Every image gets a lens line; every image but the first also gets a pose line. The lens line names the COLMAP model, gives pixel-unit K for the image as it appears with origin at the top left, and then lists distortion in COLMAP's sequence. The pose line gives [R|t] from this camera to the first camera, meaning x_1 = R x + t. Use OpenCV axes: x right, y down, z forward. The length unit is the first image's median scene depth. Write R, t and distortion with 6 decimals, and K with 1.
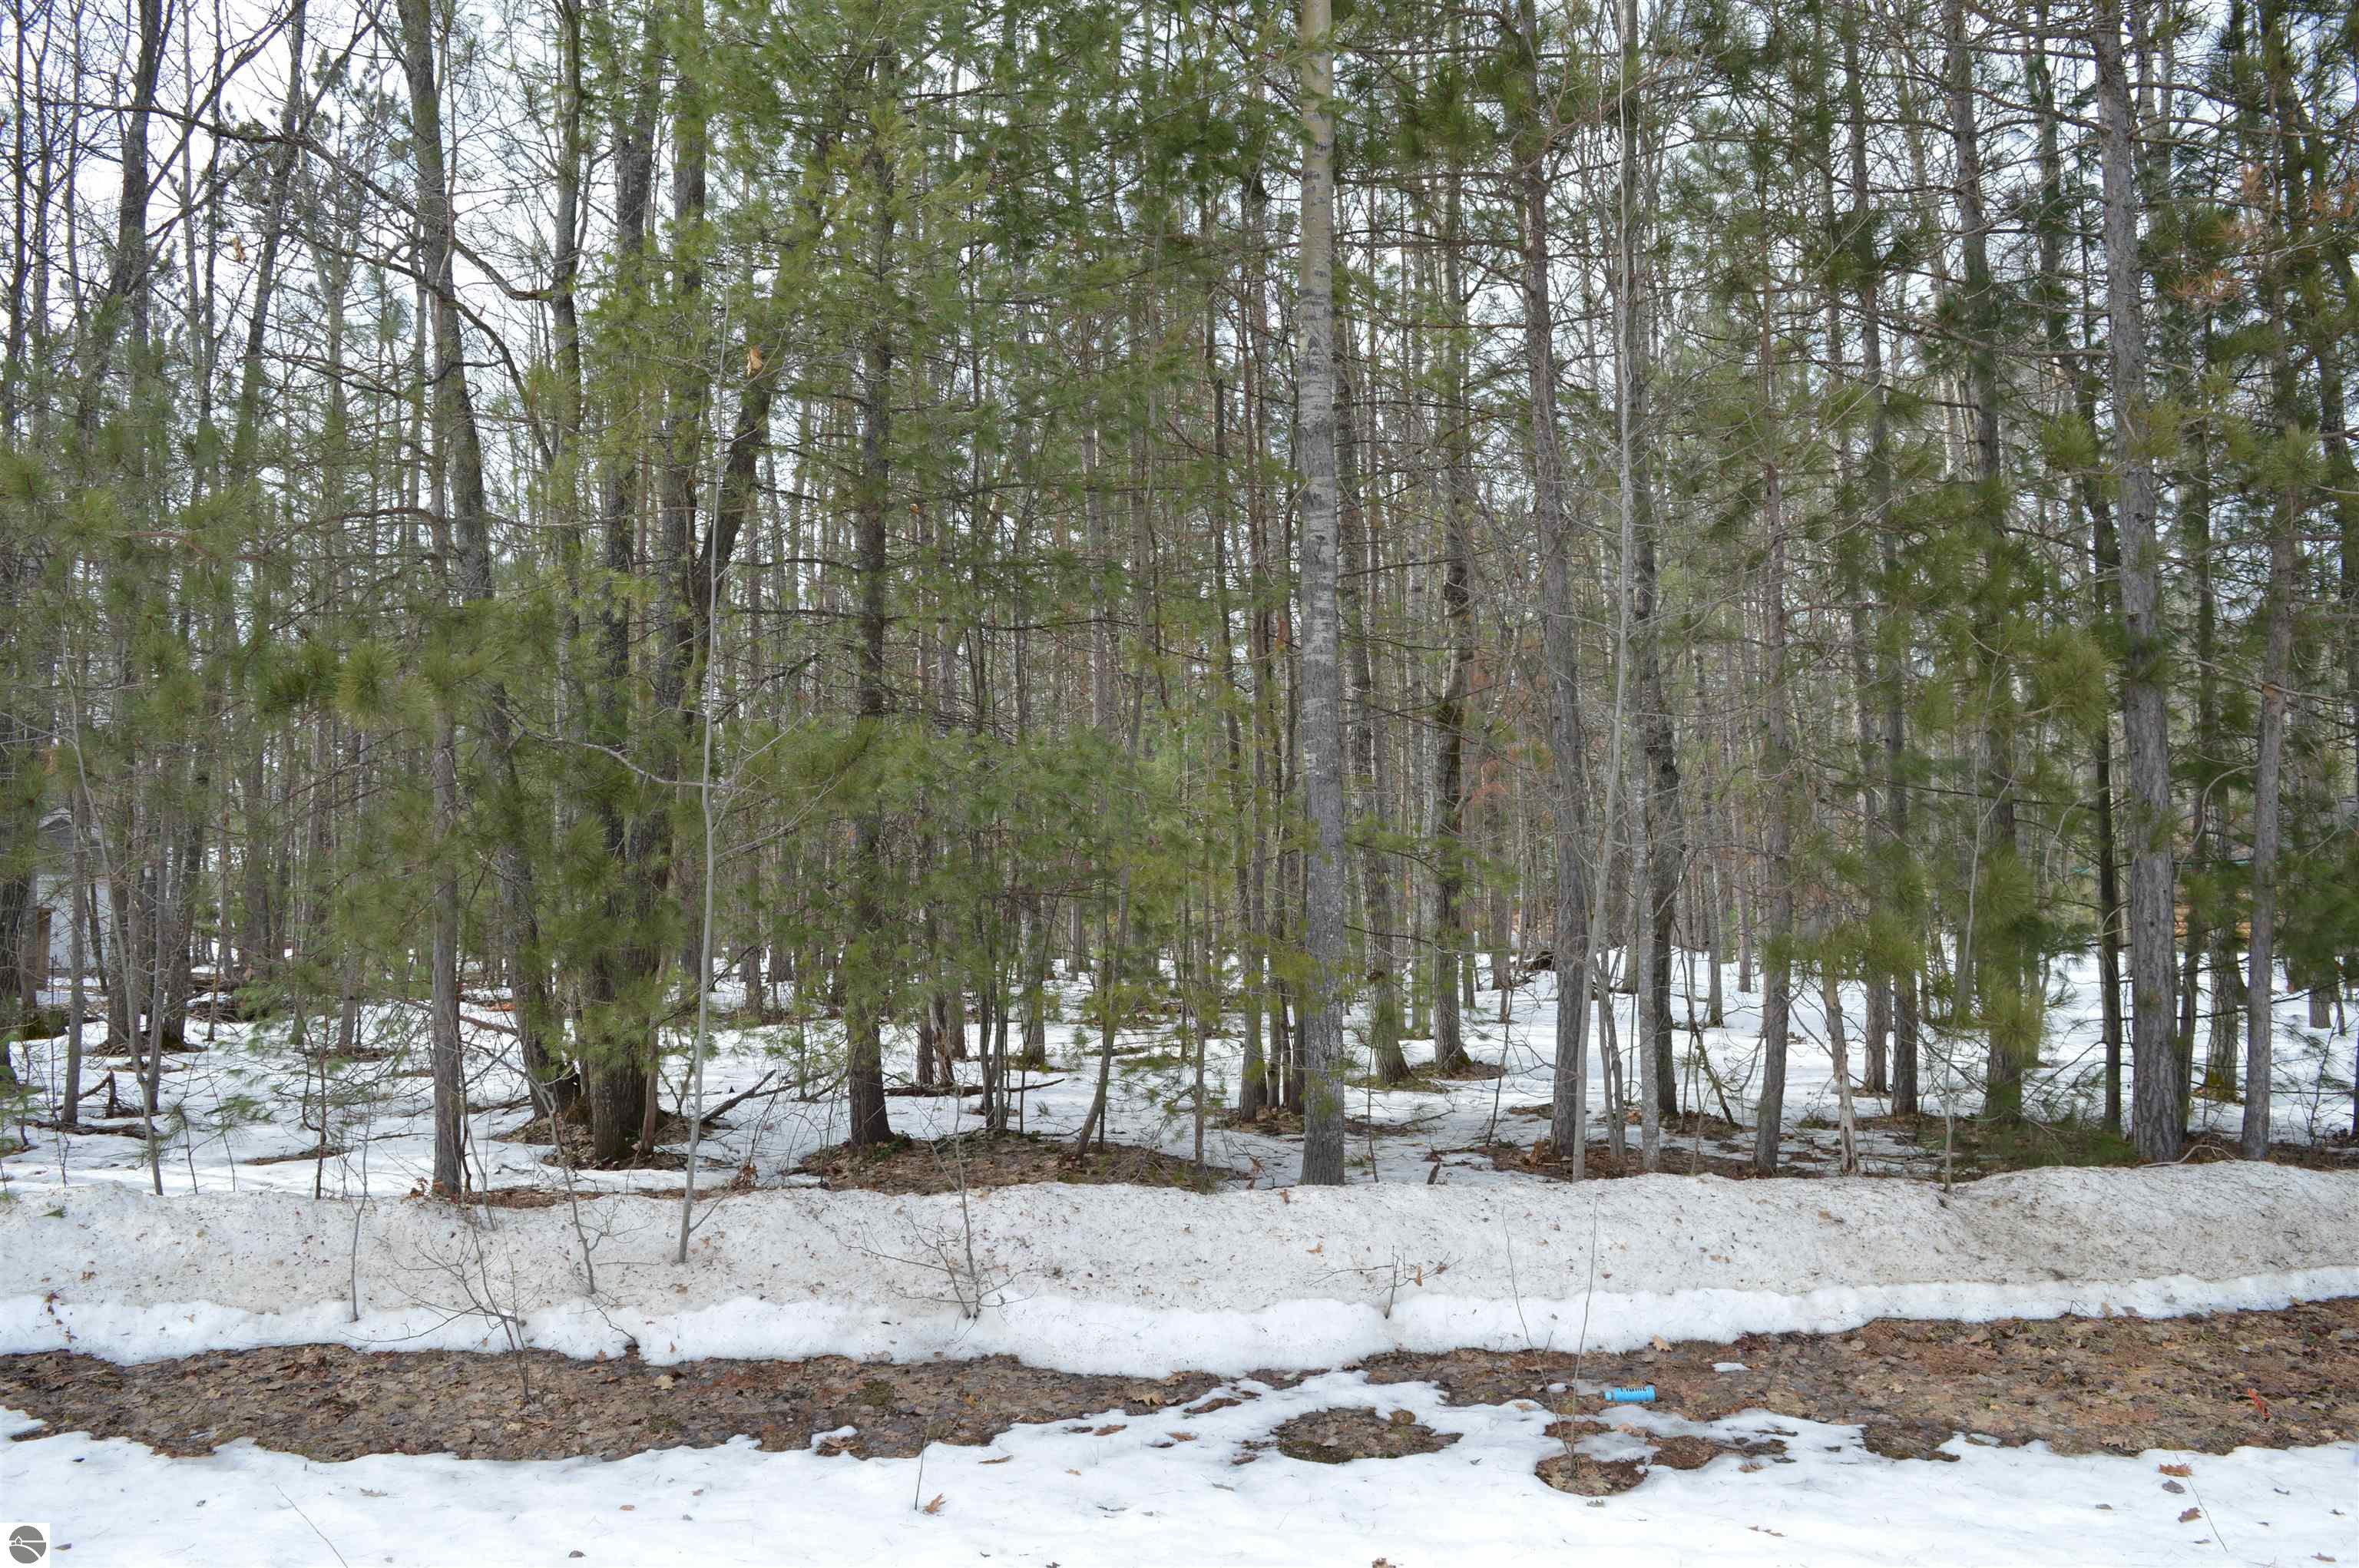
lens RADIAL K [[1866.7, 0, 1179.5], [0, 1866.7, 784.0], [0, 0, 1]] dist [-0.098508, 0.024348]
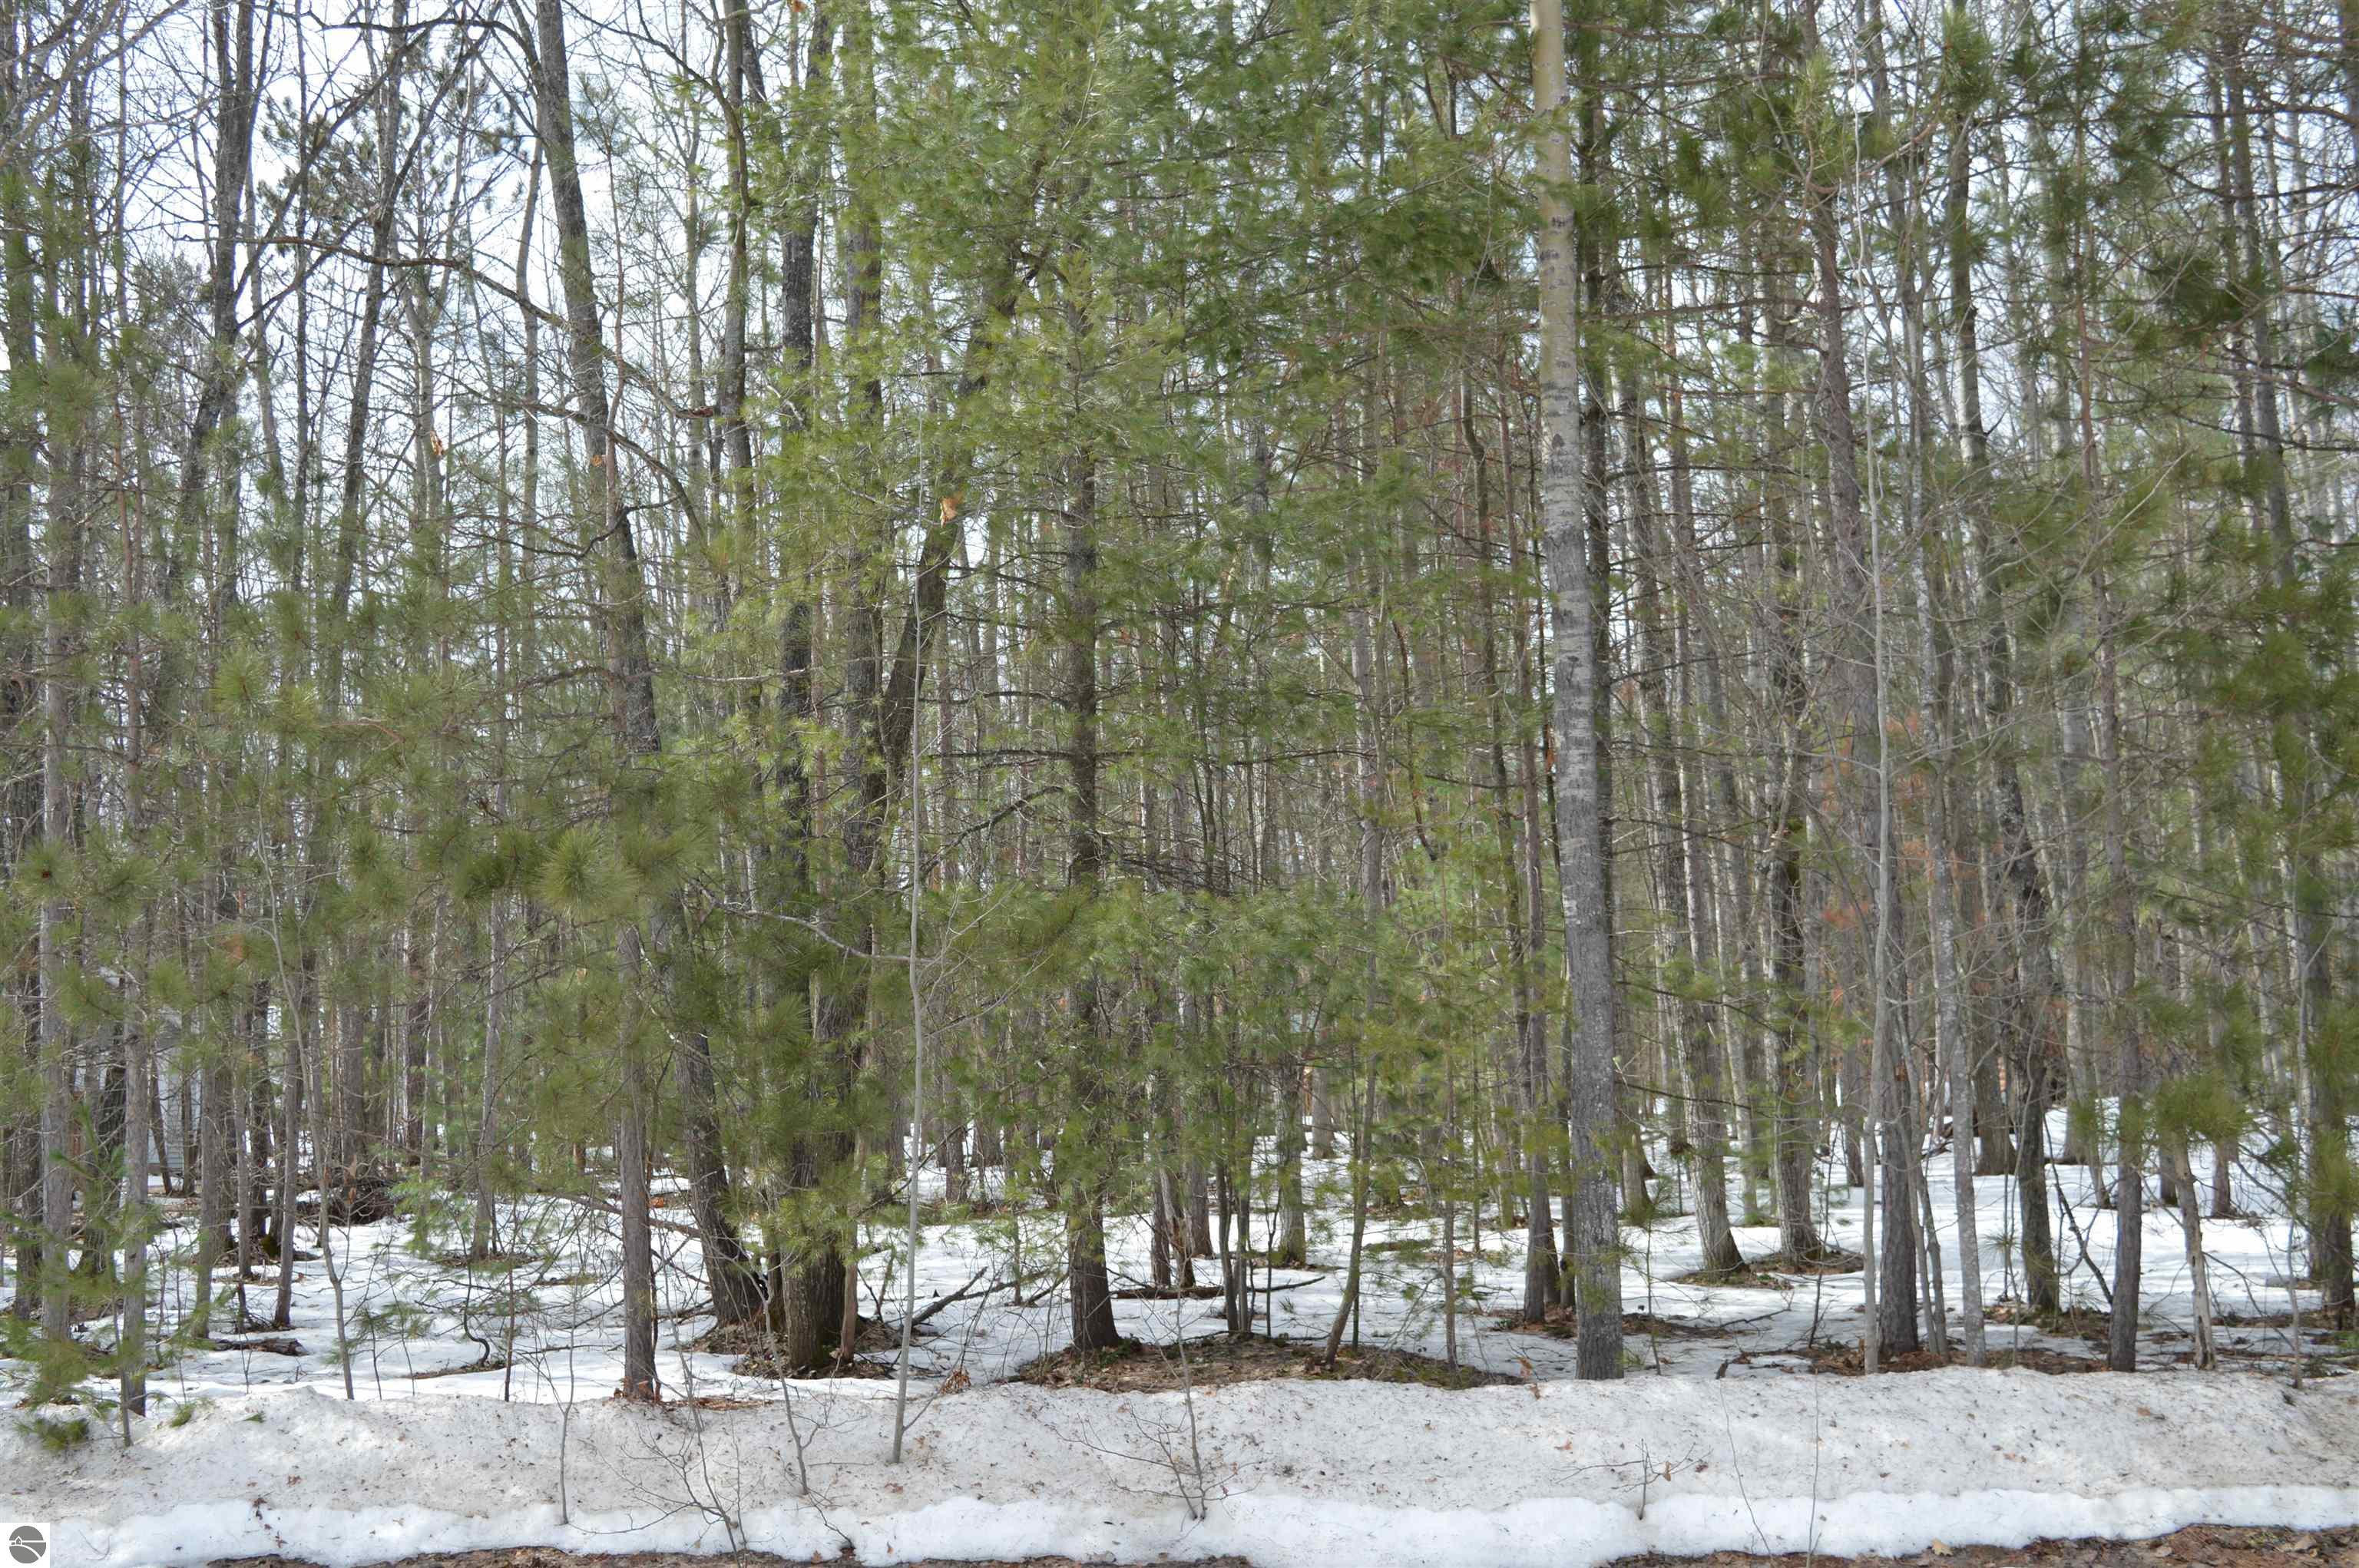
lens RADIAL K [[2527.6, 0, 1179.5], [0, 2527.6, 784.0], [0, 0, 1]] dist [-0.085728, 0.068873]
pose [[0.990889, -0.032771, -0.130633, 0.041304], [0.027148, 0.998636, -0.044591, -0.021585], [0.131917, 0.040639, 0.990427, -0.205984]]
